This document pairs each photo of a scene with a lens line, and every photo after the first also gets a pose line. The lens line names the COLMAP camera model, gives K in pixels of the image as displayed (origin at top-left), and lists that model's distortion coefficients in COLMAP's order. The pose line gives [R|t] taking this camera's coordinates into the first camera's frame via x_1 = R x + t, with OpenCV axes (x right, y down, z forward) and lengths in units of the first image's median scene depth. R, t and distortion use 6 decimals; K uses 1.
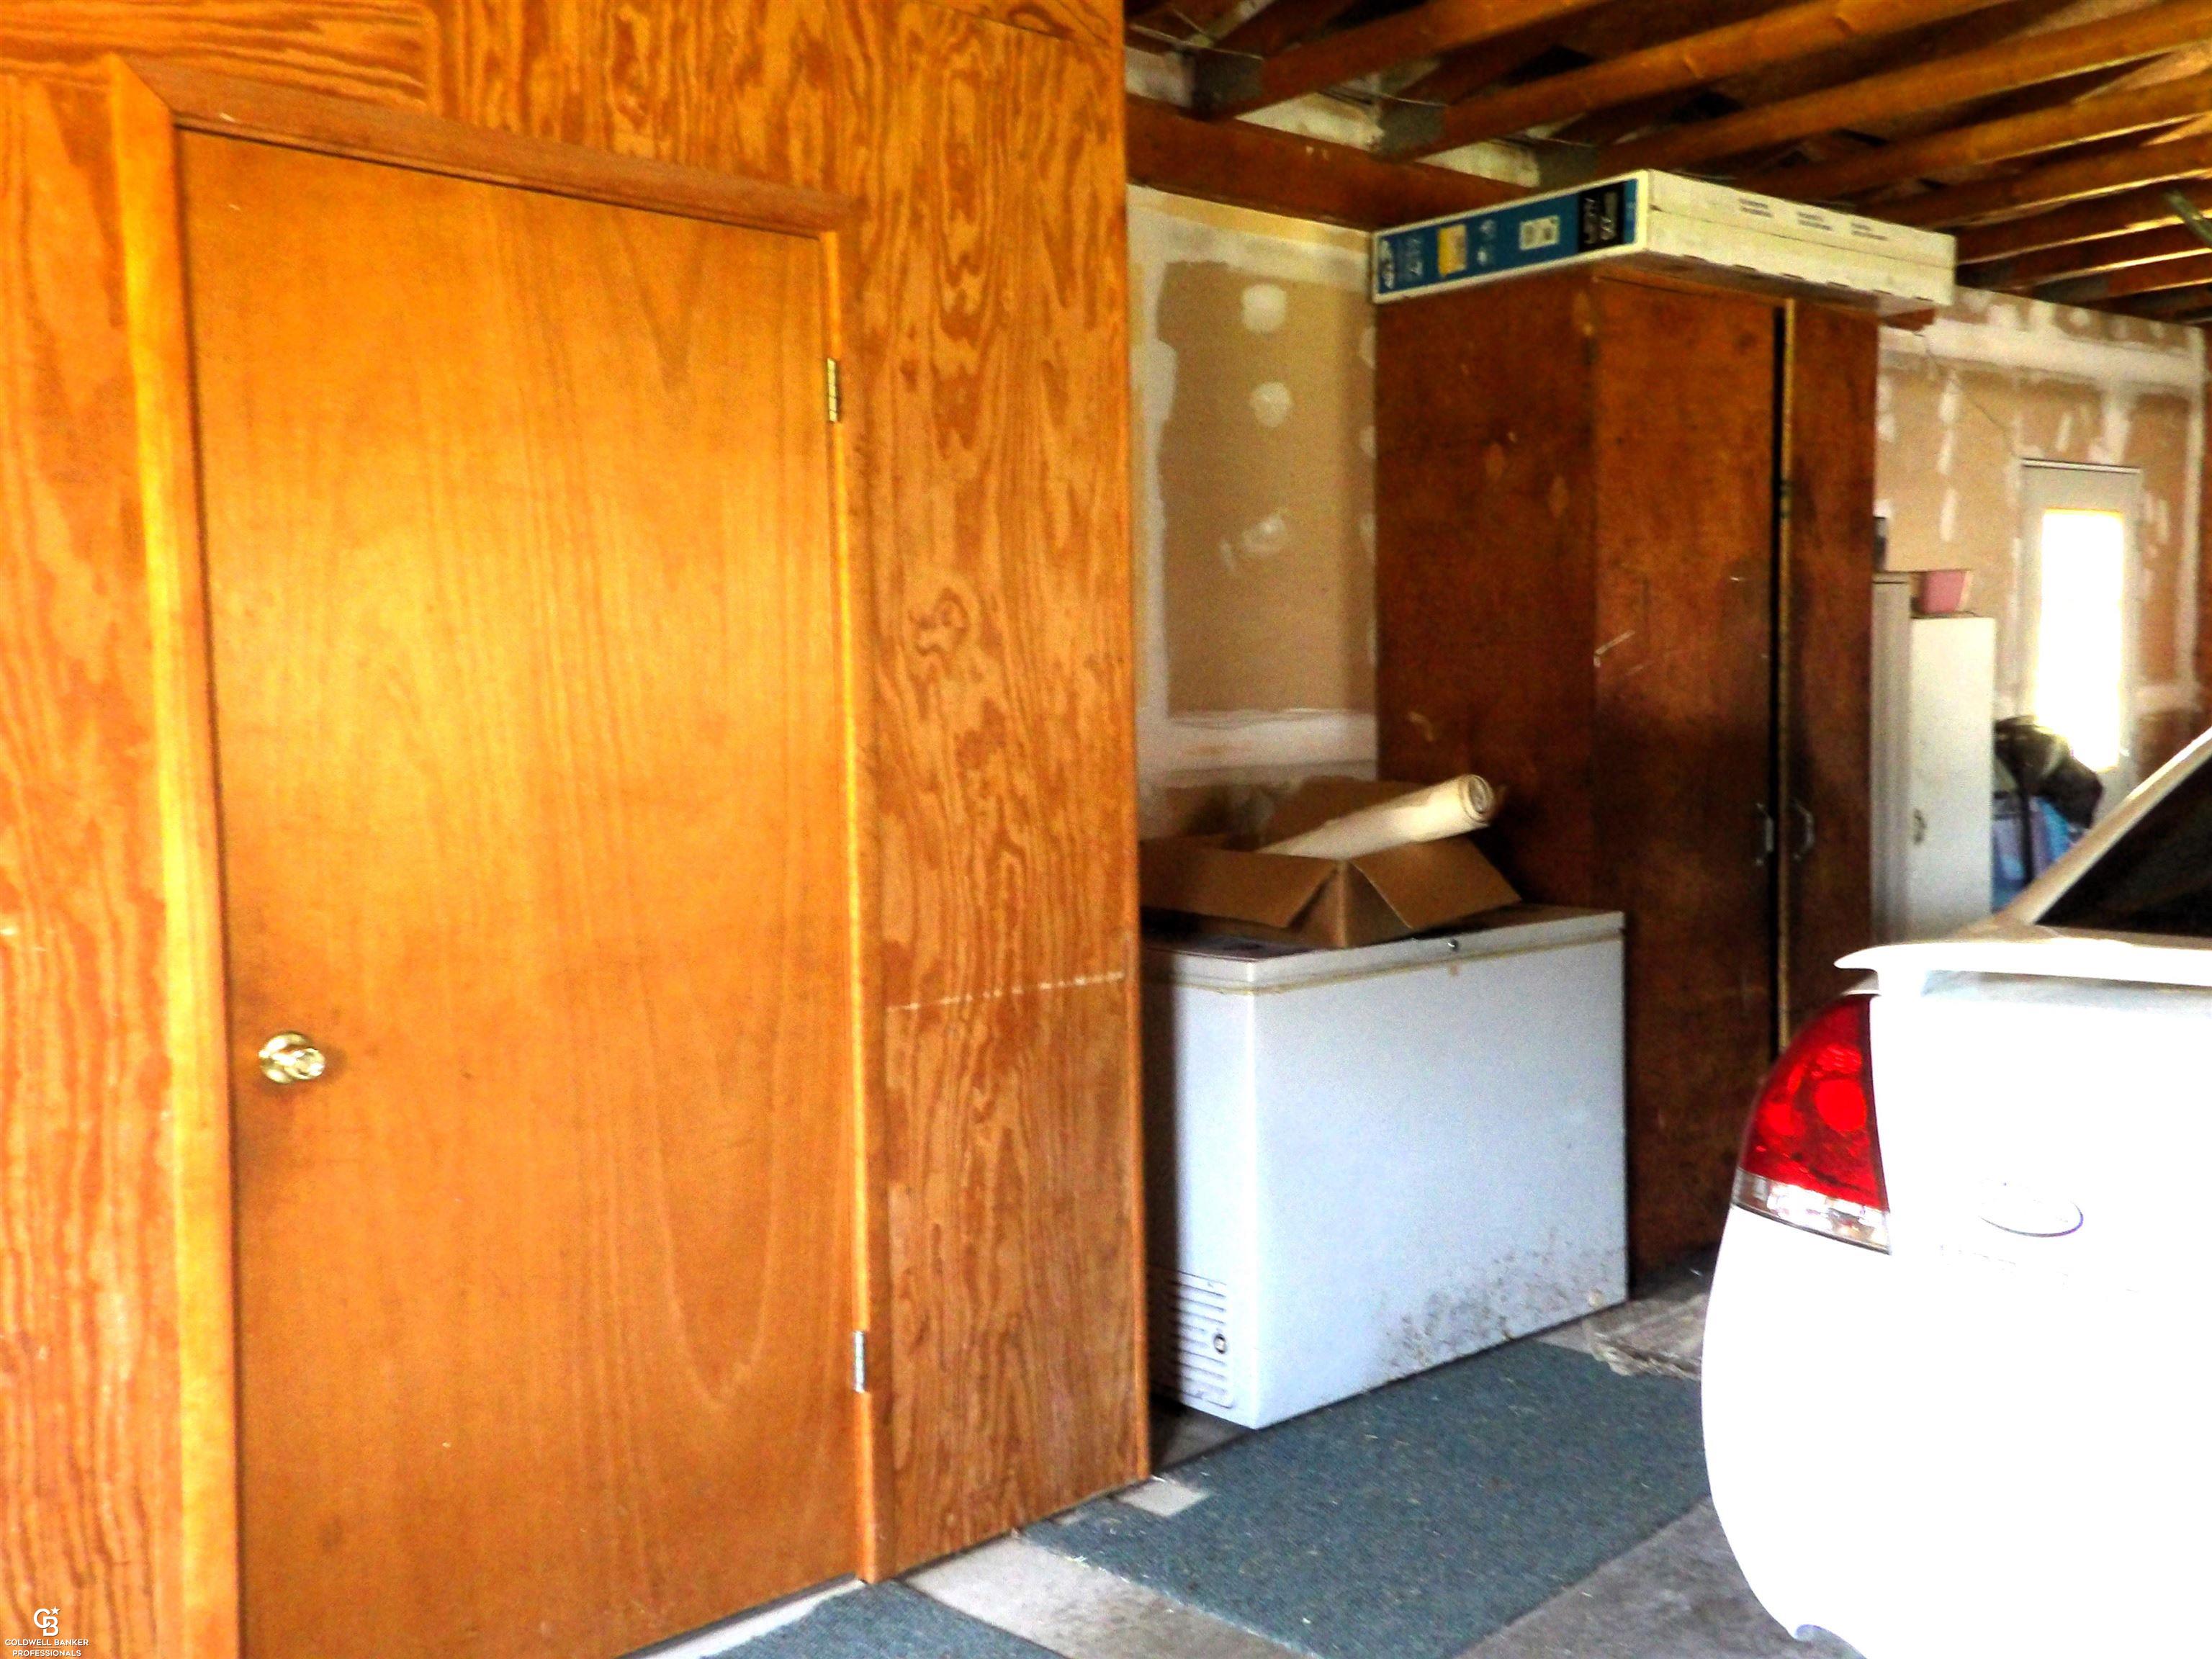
lens RADIAL K [[2155.9, 0, 1106.0], [0, 2155.9, 829.5], [0, 0, 1]] dist [0.196439, -0.006683]
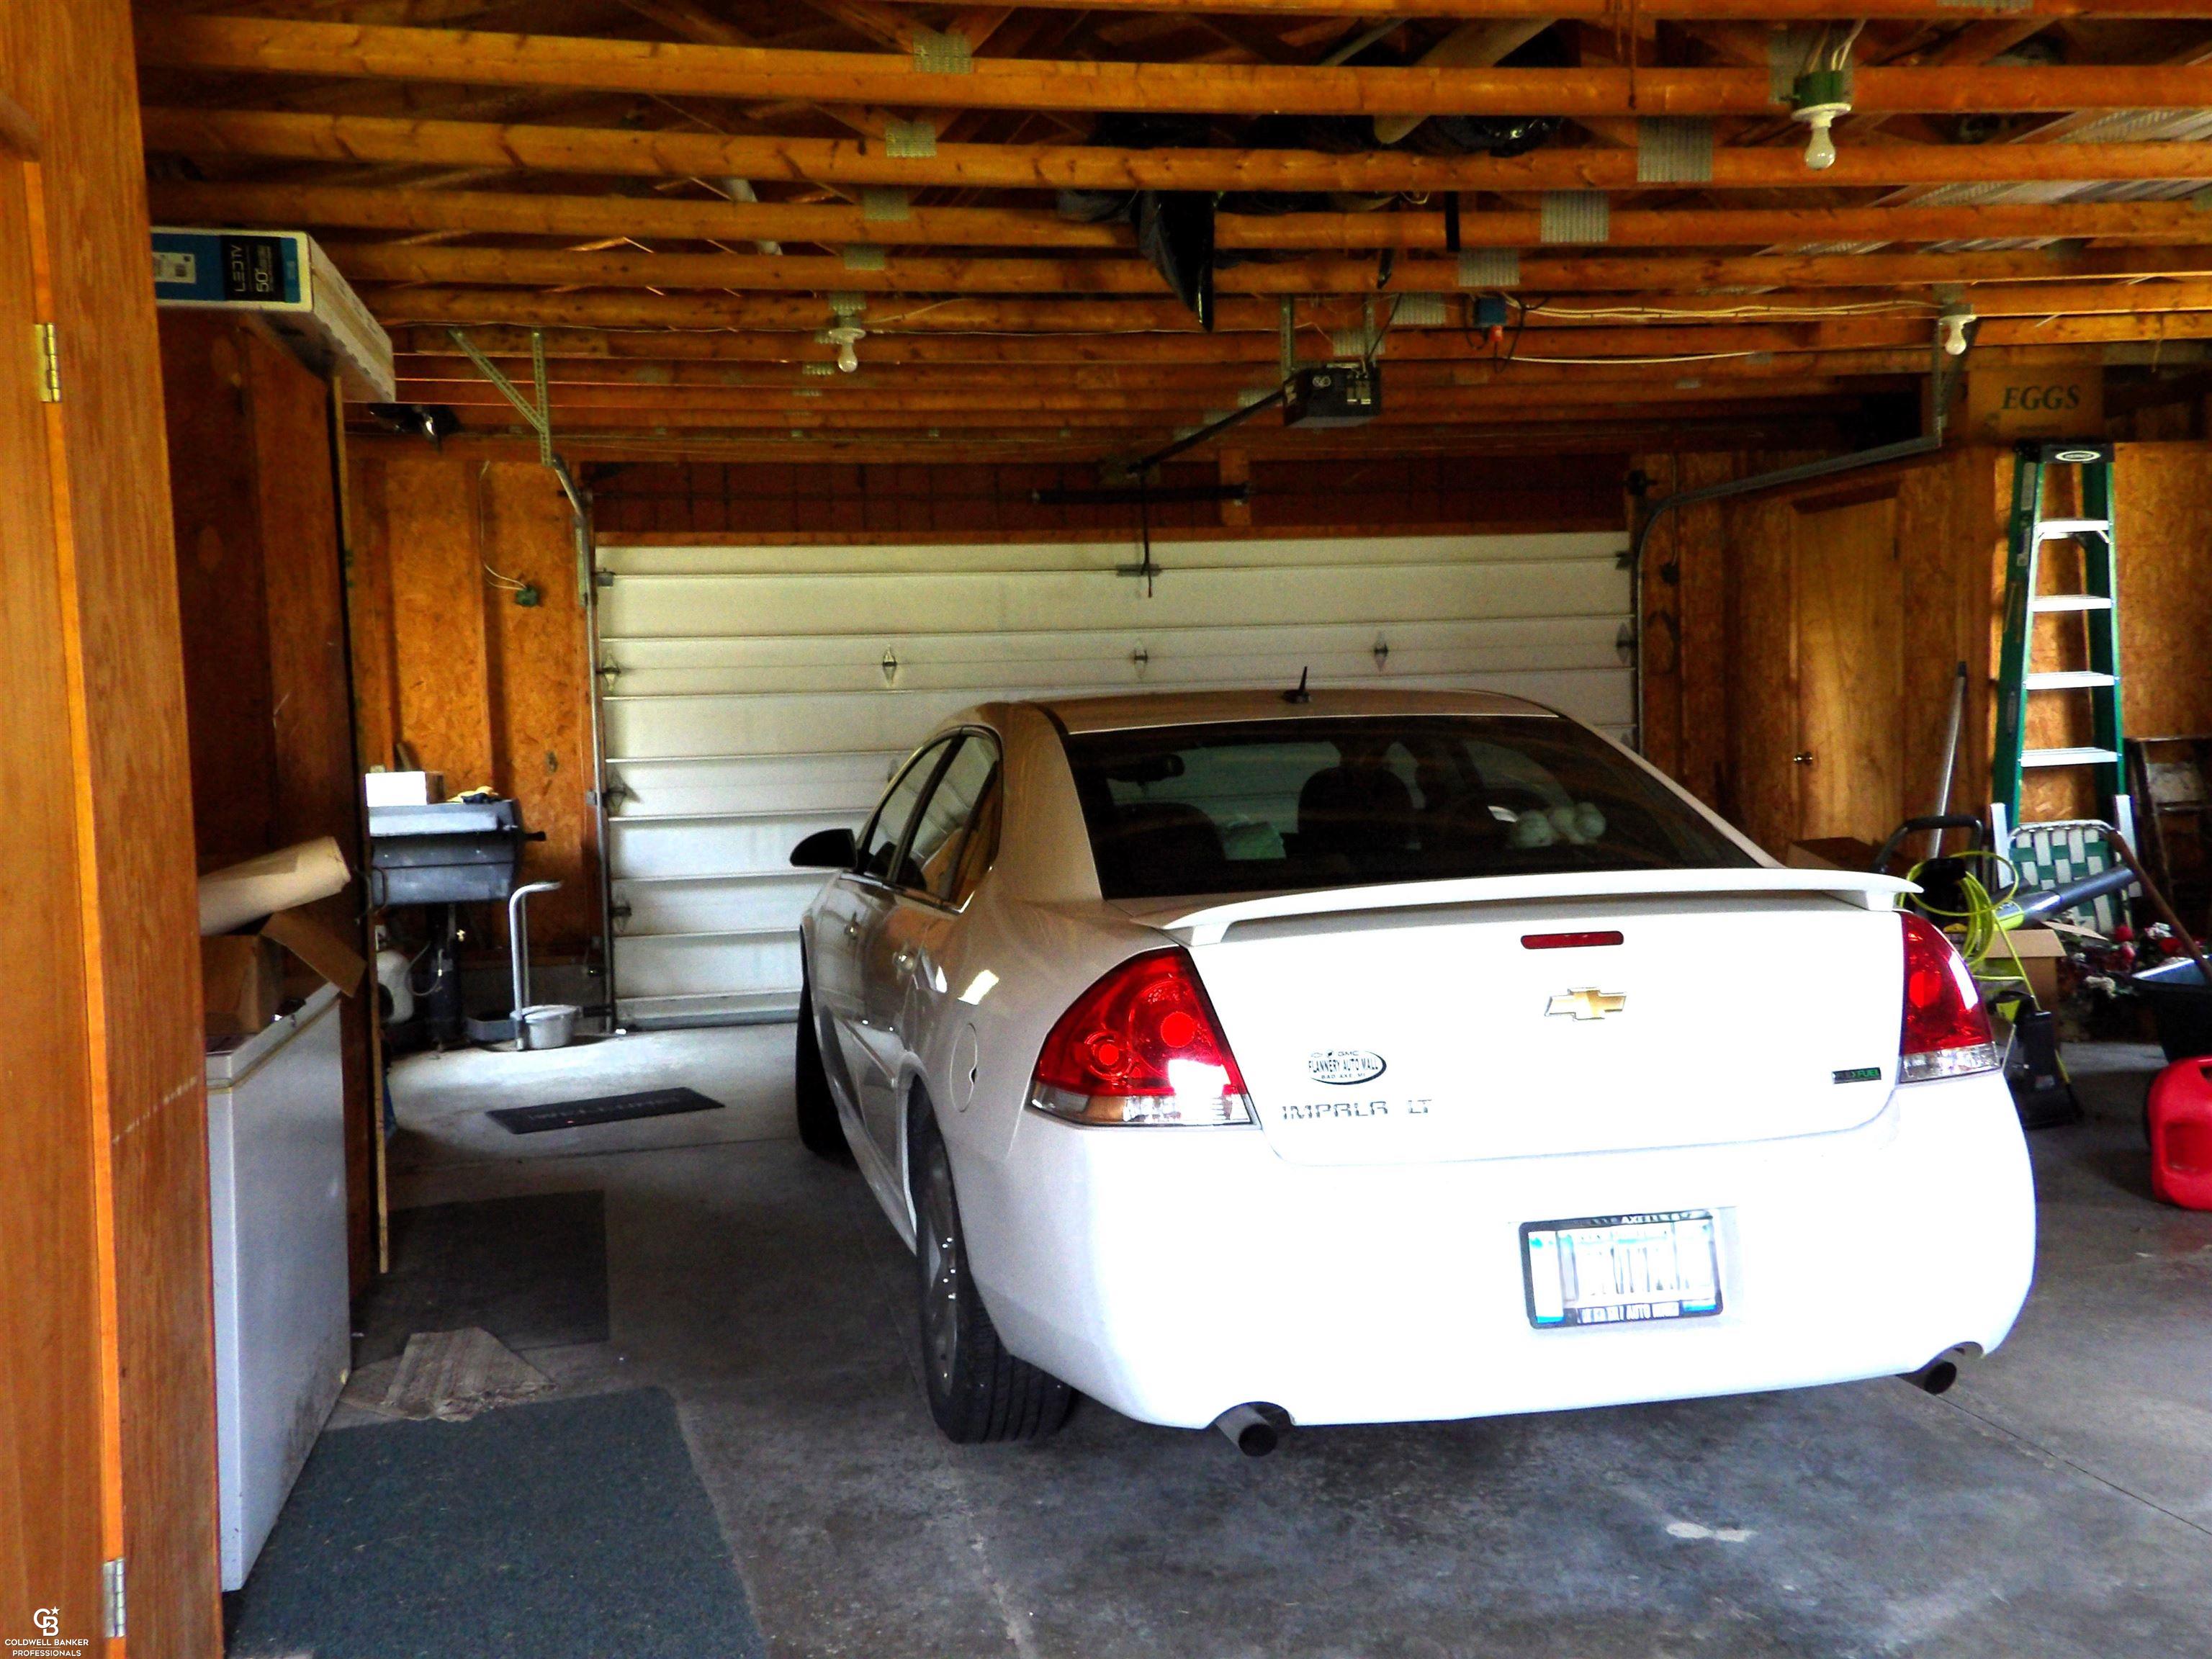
lens RADIAL K [[2155.9, 0, 1106.0], [0, 2155.9, 829.5], [0, 0, 1]] dist [0.196439, -0.006683]
pose [[0.522692, -0.049910, 0.851059, -0.438115], [0.084085, 0.996435, 0.006794, -0.005826], [-0.848365, 0.068010, 0.525026, 0.181468]]
